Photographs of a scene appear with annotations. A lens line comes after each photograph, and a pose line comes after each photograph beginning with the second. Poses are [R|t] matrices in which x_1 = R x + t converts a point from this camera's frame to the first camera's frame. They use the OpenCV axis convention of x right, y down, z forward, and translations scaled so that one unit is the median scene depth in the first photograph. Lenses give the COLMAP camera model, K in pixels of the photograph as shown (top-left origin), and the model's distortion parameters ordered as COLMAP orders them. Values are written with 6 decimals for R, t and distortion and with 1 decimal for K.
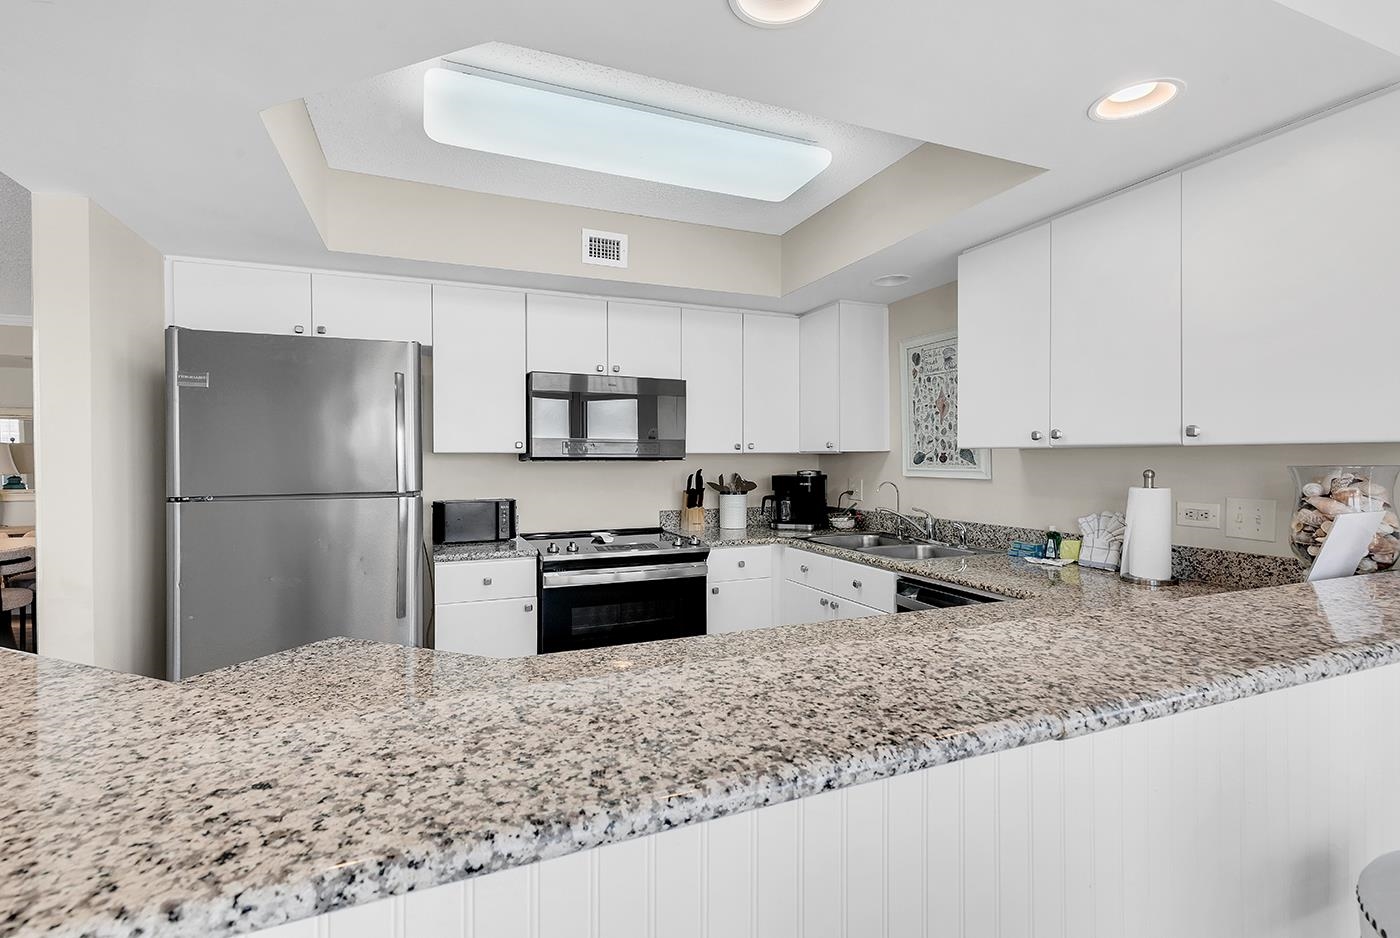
lens RADIAL K [[657.3, 0, 694.0], [0, 657.3, 464.1], [0, 0, 1]] dist [0.008070, -0.000962]
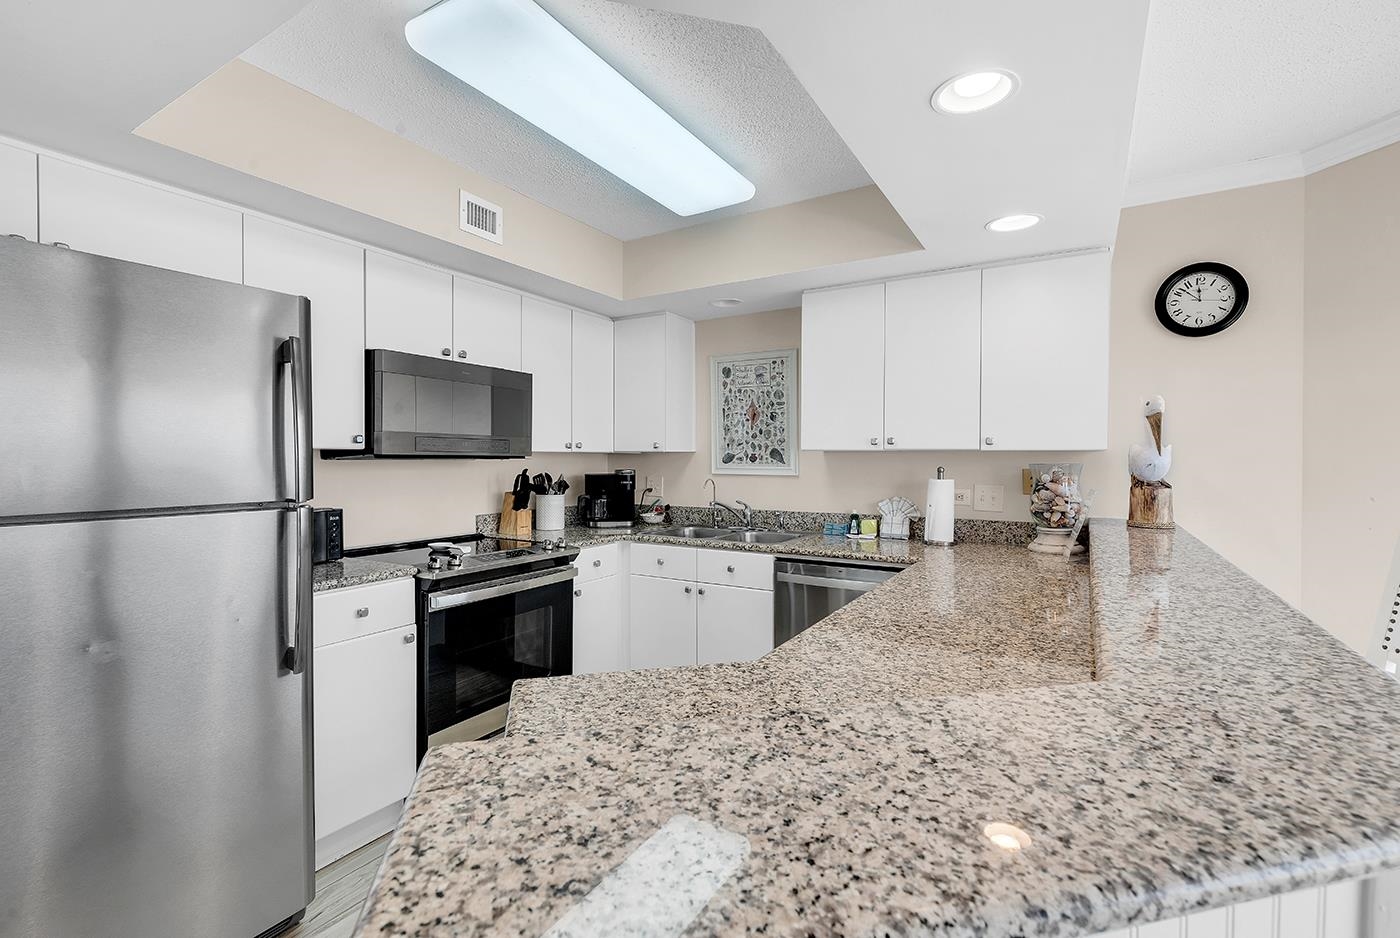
lens RADIAL K [[657.3, 0, 690.4], [0, 657.3, 465.4], [0, 0, 1]] dist [0.008070, -0.000962]
pose [[0.793715, -0.001264, 0.608288, -0.451243], [0.000280, 0.999998, 0.001712, 0.001772], [-0.608290, -0.001188, 0.793714, 0.131794]]
